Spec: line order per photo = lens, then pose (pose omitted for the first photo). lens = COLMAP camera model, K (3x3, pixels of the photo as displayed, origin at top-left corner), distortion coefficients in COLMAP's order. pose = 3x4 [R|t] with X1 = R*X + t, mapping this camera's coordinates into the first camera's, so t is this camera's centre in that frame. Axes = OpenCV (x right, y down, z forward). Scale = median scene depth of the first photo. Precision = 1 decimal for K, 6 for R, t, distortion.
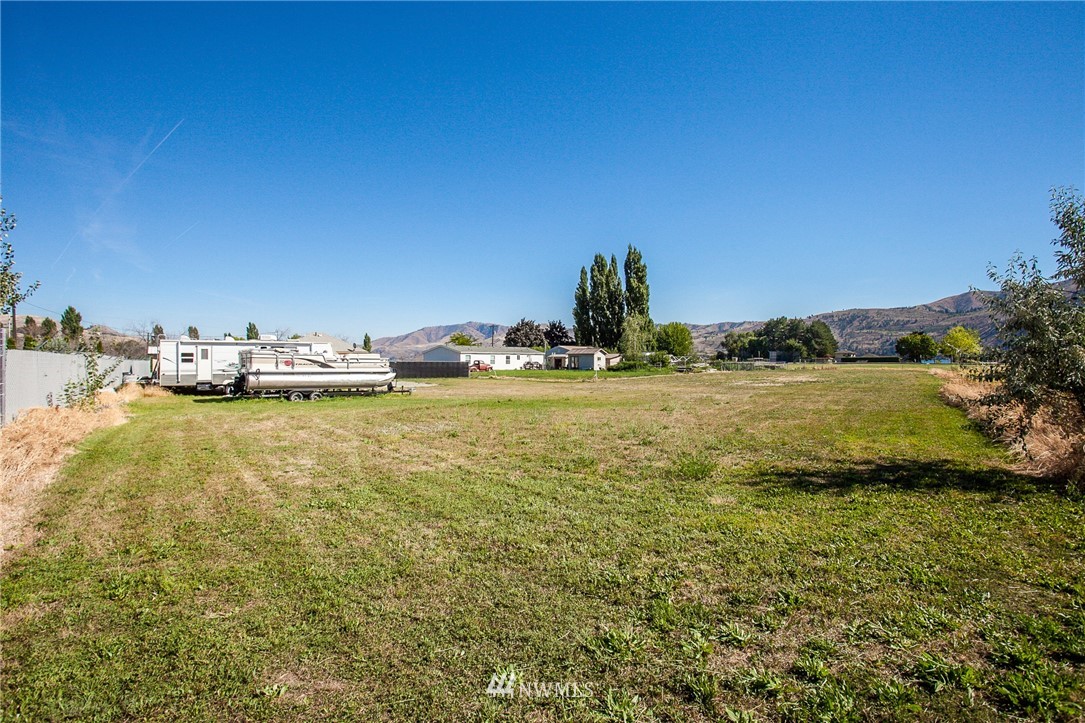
lens RADIAL K [[564.6, 0, 536.8], [0, 564.6, 360.1], [0, 0, 1]] dist [-0.019918, 0.003268]
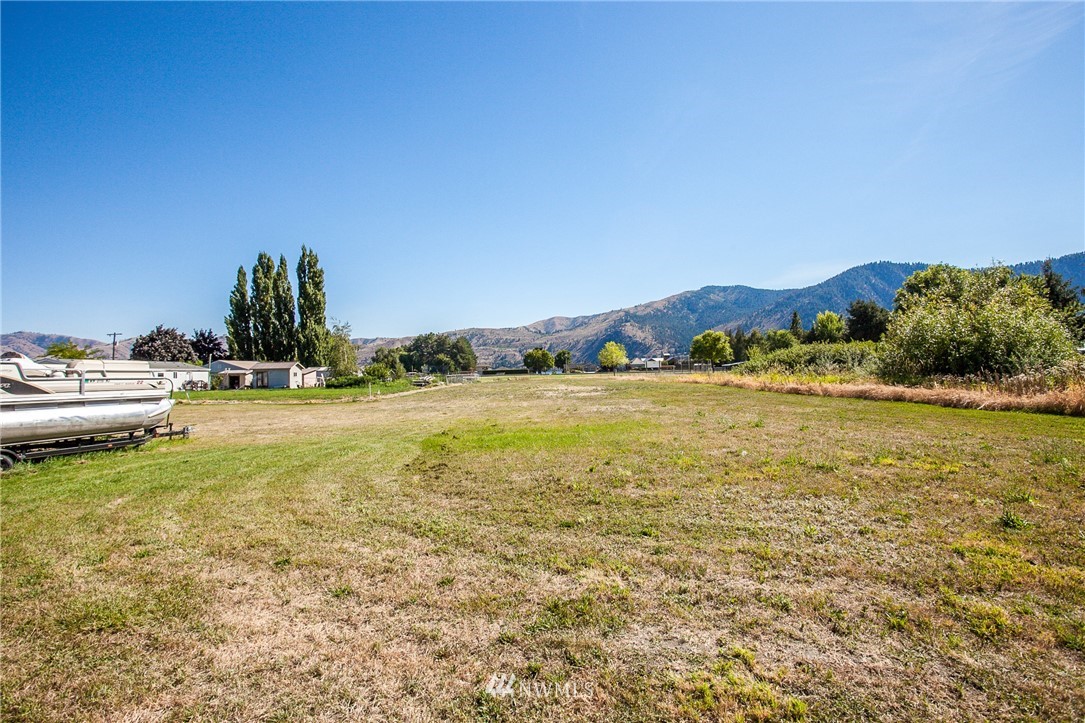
lens RADIAL K [[564.6, 0, 535.8], [0, 564.6, 352.4], [0, 0, 1]] dist [-0.019918, 0.003268]
pose [[0.809277, 0.002161, 0.587424, -0.057090], [0.022346, 0.999156, -0.034461, 0.001084], [-0.587003, 0.041015, 0.808545, 0.078660]]
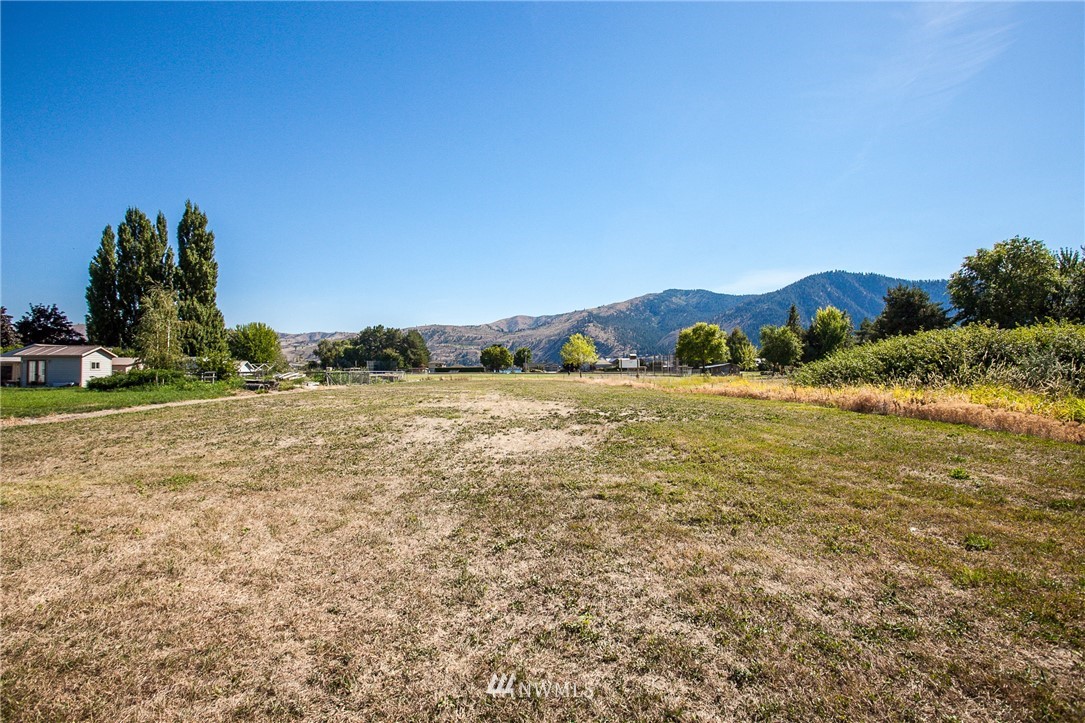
lens RADIAL K [[564.6, 0, 537.6], [0, 564.6, 337.5], [0, 0, 1]] dist [-0.019918, 0.003268]
pose [[0.766147, 0.037315, 0.641581, 0.058501], [0.000423, 0.998283, -0.058566, 0.001607], [-0.642665, 0.045142, 0.764816, 0.206142]]
